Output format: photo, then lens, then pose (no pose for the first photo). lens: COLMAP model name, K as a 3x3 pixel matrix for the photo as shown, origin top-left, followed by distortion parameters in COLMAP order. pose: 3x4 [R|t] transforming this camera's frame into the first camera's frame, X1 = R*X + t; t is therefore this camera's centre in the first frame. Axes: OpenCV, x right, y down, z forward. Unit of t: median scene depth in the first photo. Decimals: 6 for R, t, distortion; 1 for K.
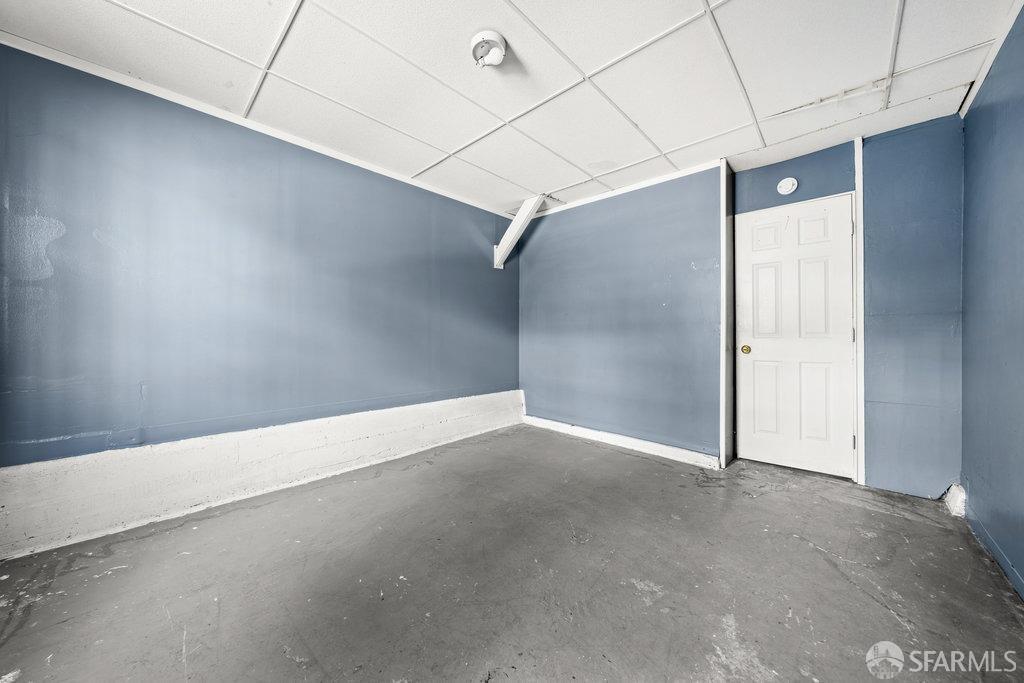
lens RADIAL K [[353.5, 0, 513.1], [0, 353.5, 342.0], [0, 0, 1]] dist [-0.000292, -0.000076]
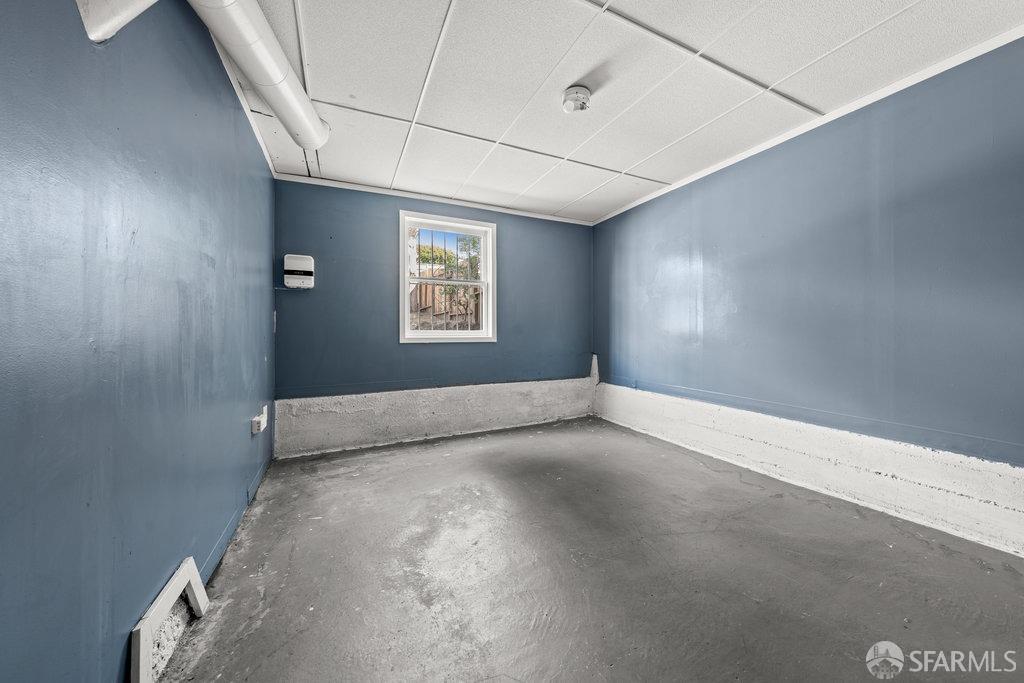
lens RADIAL K [[353.5, 0, 513.1], [0, 353.5, 342.0], [0, 0, 1]] dist [-0.000292, -0.000076]
pose [[-0.370261, 0.024862, -0.928595, 0.850669], [-0.008124, 0.999517, 0.030000, -0.016759], [0.928892, 0.018652, -0.369881, 0.919828]]
